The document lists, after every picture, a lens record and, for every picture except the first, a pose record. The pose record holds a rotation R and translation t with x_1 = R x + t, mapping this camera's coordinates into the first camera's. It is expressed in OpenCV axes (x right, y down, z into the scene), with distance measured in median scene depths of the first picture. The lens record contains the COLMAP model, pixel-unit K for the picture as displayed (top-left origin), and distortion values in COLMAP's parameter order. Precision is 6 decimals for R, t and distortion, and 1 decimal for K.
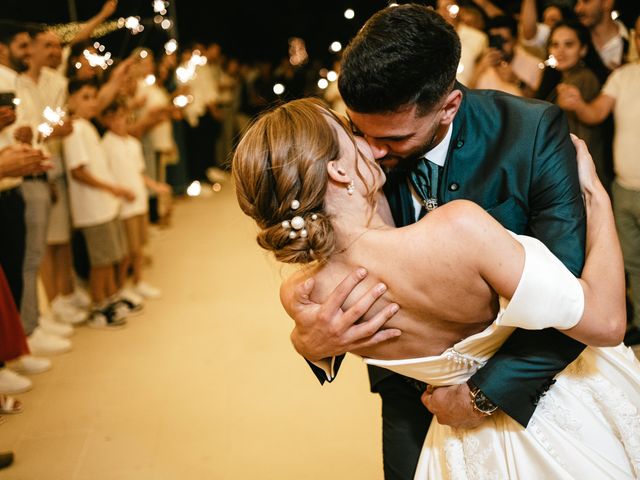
lens RADIAL K [[988.0, 0, 320.0], [0, 988.0, 240.0], [0, 0, 1]] dist [0.031047, 0.048676]
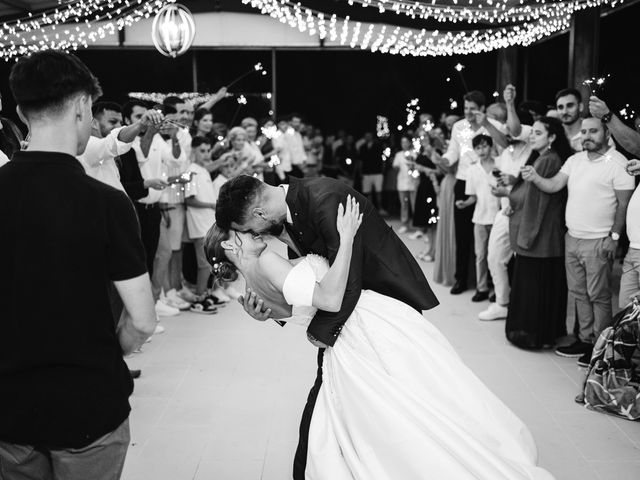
lens RADIAL K [[988.0, 0, 320.0], [0, 988.0, 240.0], [0, 0, 1]] dist [0.031047, 0.048676]
pose [[0.992535, 0.076115, -0.095289, 0.071213], [-0.082589, 0.994400, -0.065942, 0.060435], [0.089736, 0.073319, 0.993263, -0.367196]]
